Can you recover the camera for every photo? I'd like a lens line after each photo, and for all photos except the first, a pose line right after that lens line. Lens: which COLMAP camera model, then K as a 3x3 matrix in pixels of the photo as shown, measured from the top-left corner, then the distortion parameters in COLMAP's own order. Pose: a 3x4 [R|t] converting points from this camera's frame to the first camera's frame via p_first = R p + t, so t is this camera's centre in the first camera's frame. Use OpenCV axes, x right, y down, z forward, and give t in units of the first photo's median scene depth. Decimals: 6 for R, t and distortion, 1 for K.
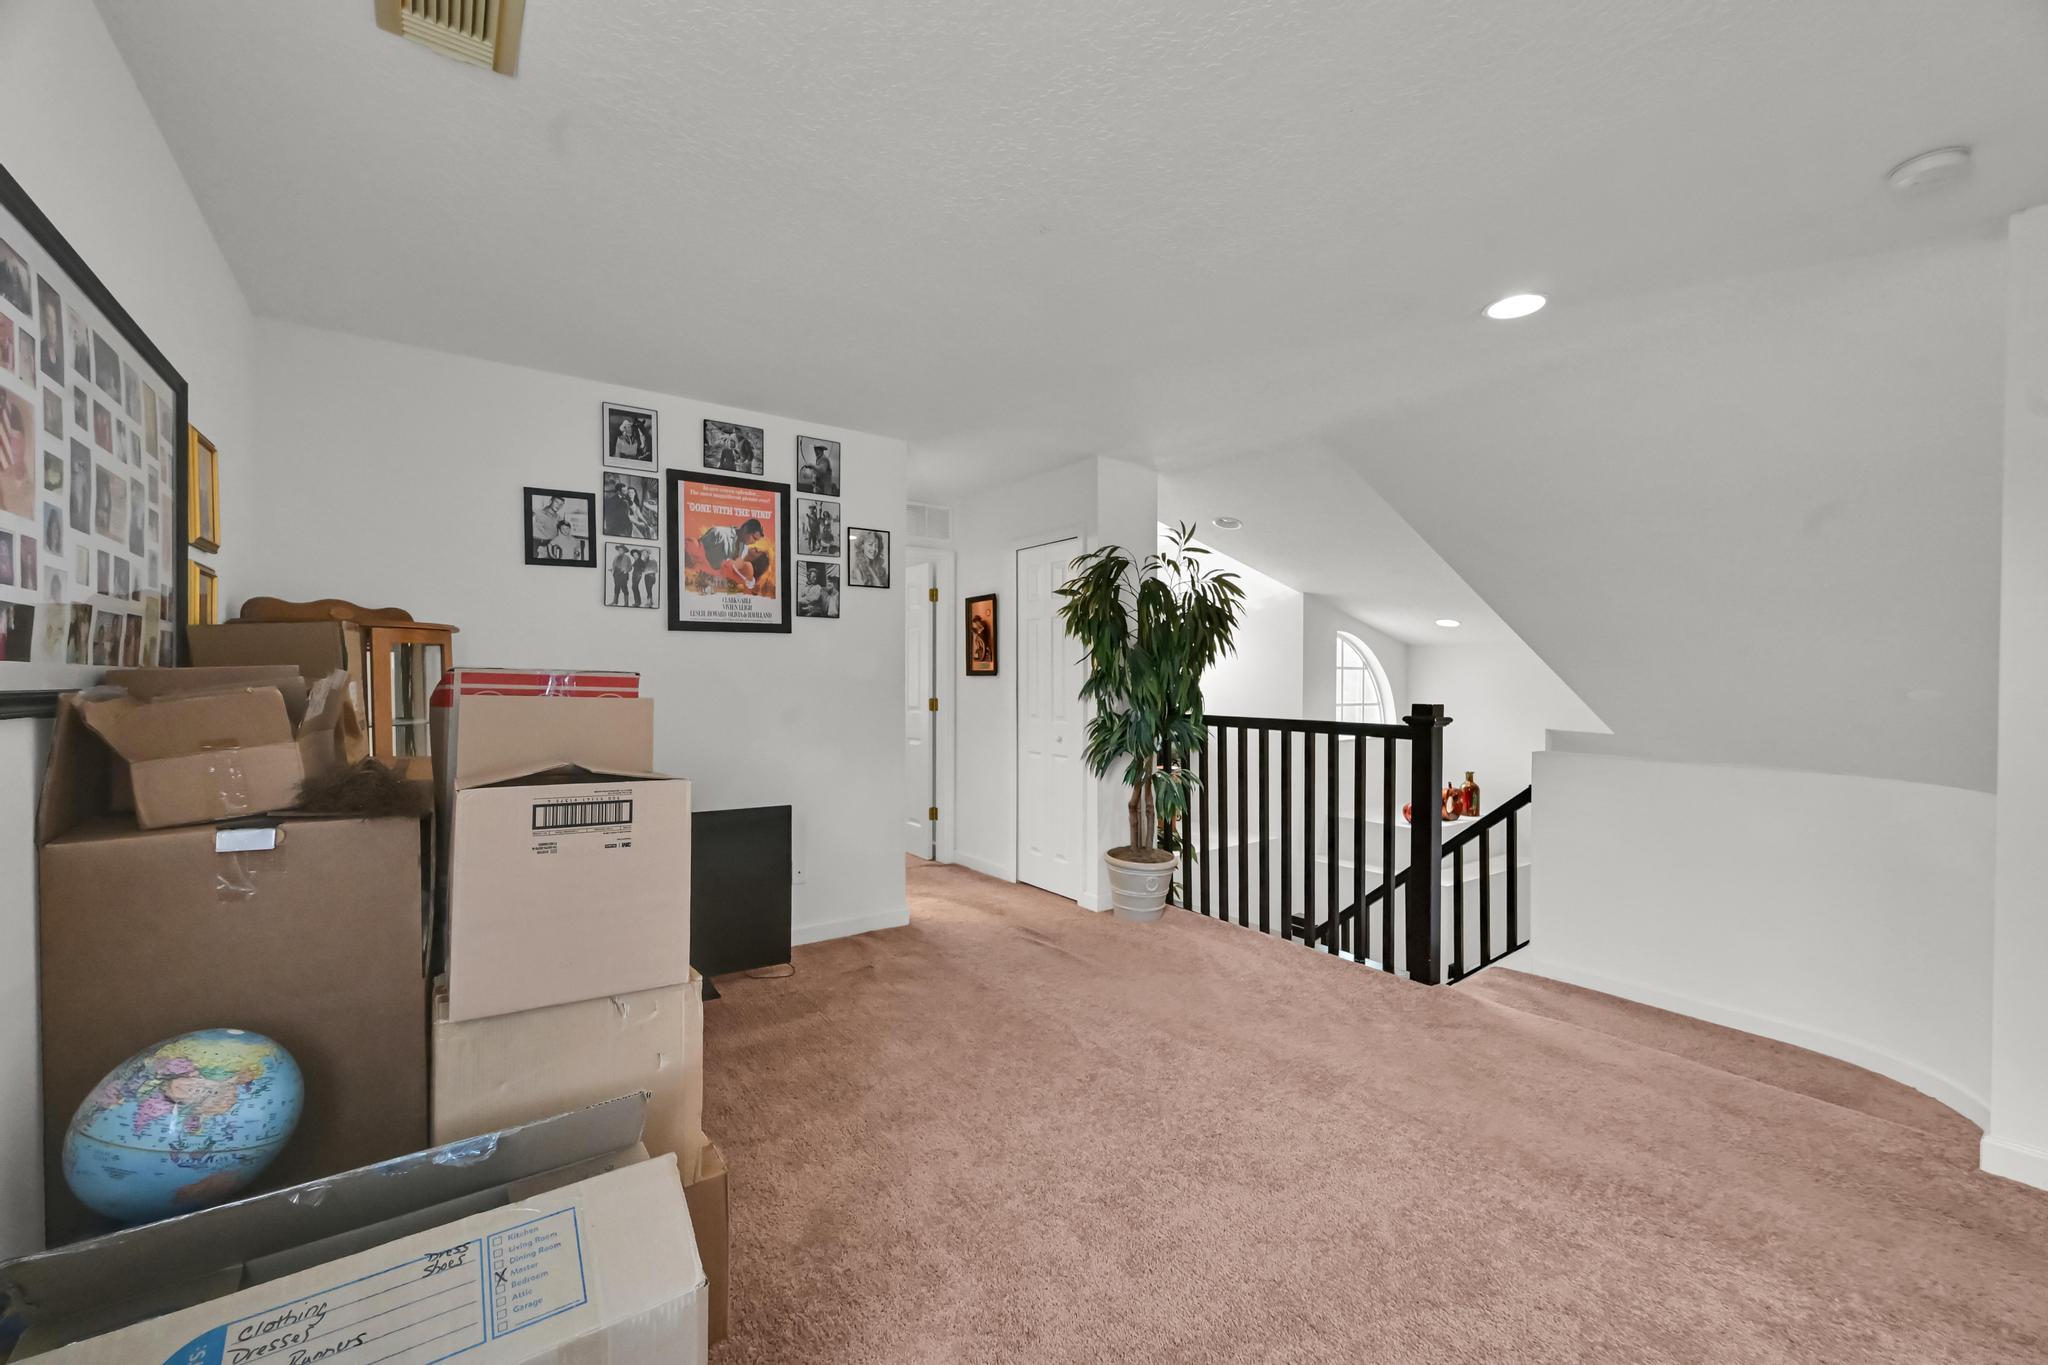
lens RADIAL K [[814.2, 0, 1031.7], [0, 814.2, 680.4], [0, 0, 1]] dist [-0.002888, 0.000260]
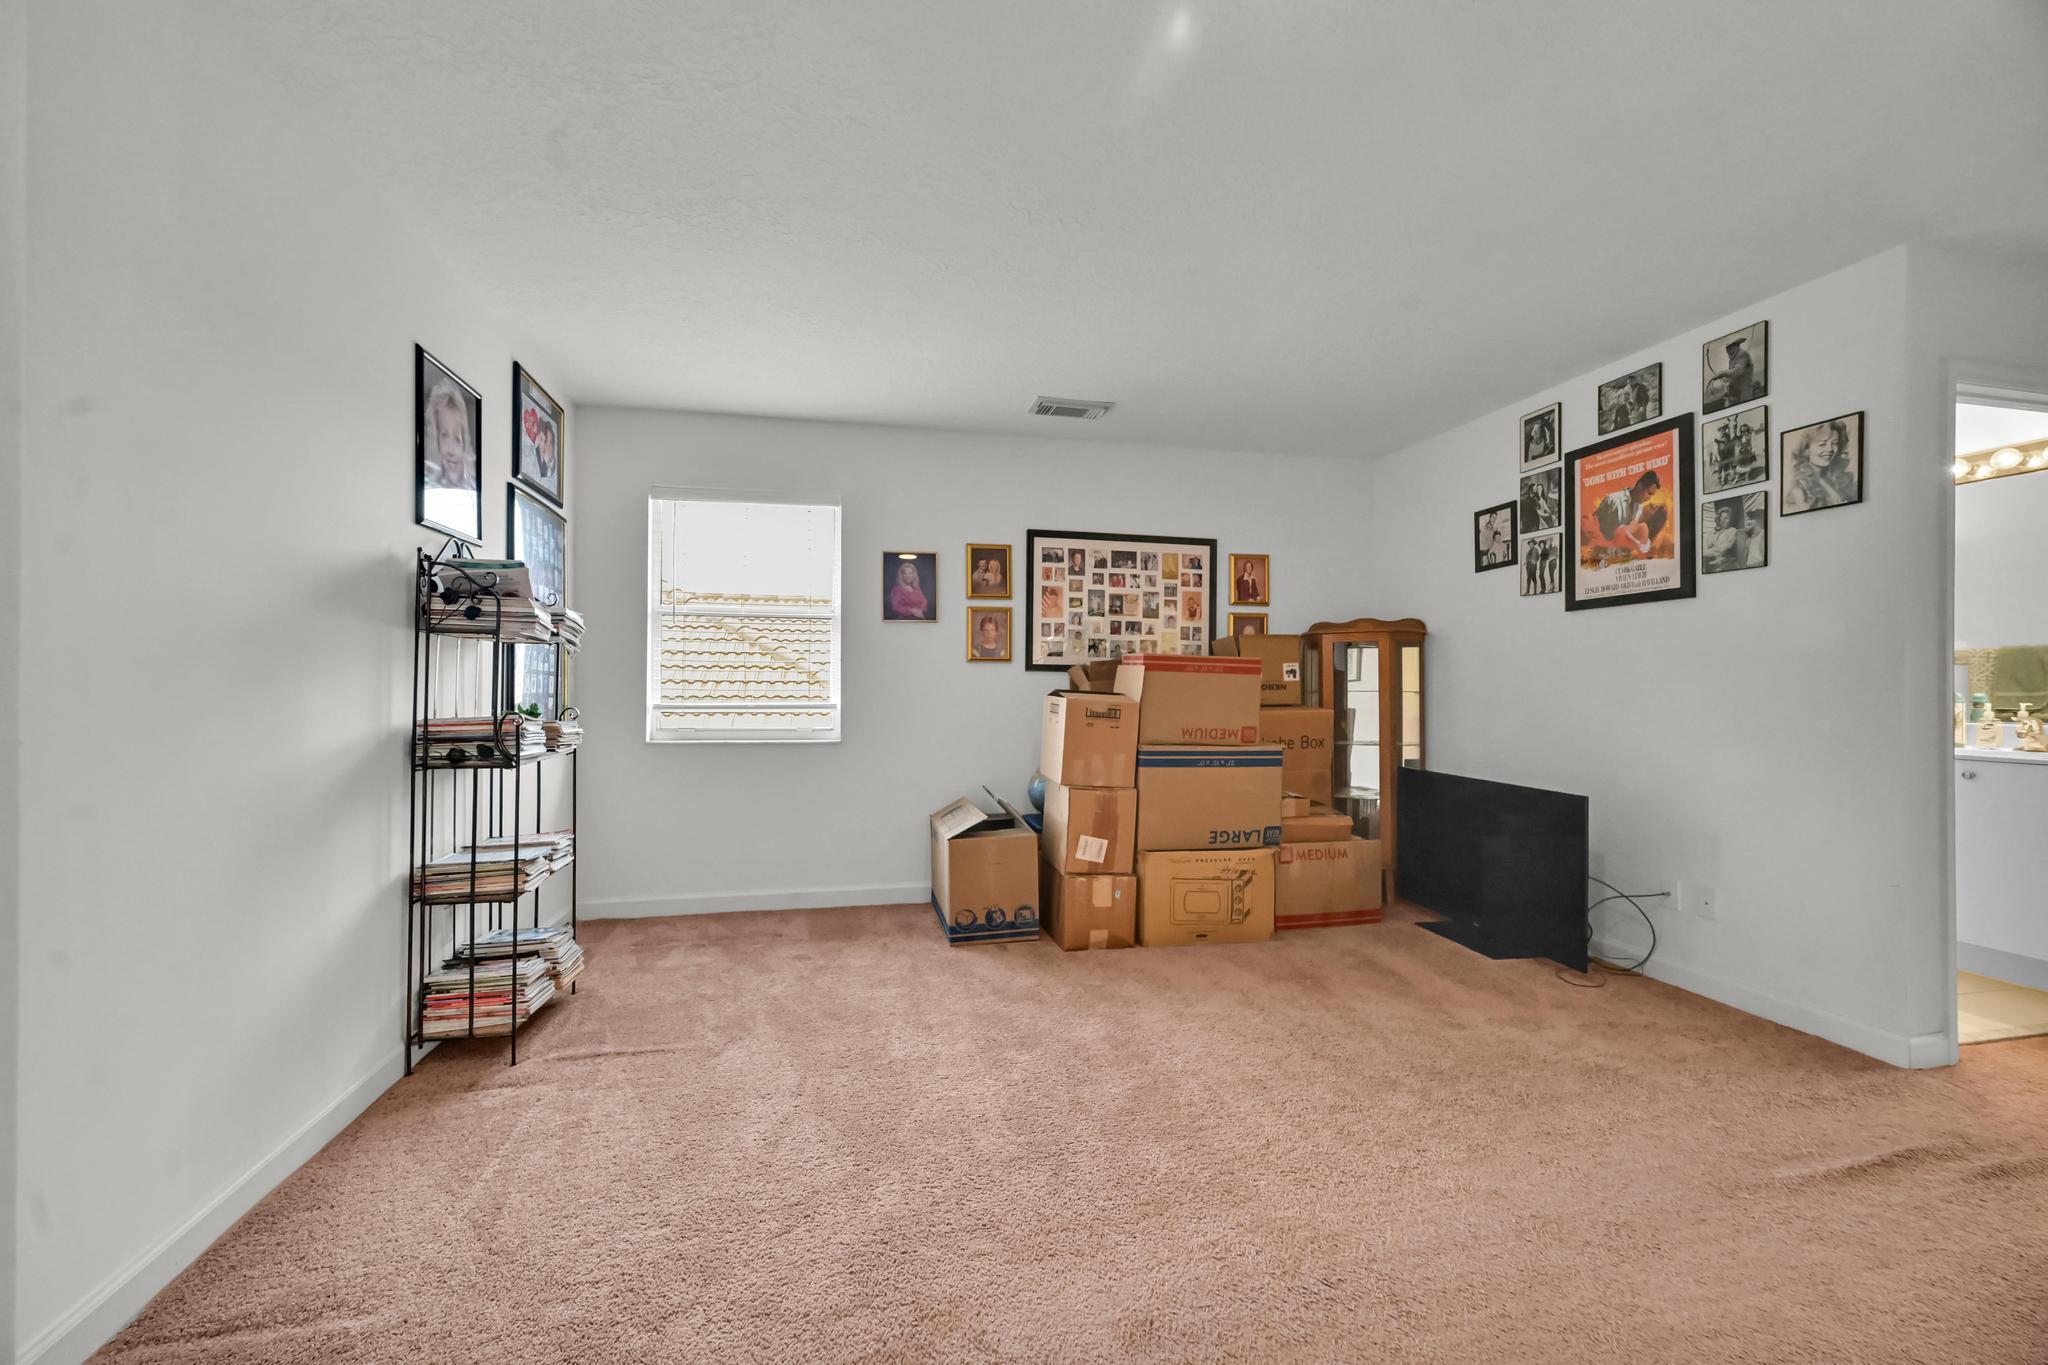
lens RADIAL K [[814.2, 0, 1029.5], [0, 814.2, 681.3], [0, 0, 1]] dist [-0.002888, 0.000260]
pose [[-0.376138, -0.014937, -0.926443, 0.710991], [-0.015356, 0.999833, -0.009885, 0.043534], [0.926436, 0.010508, -0.376305, 0.728705]]
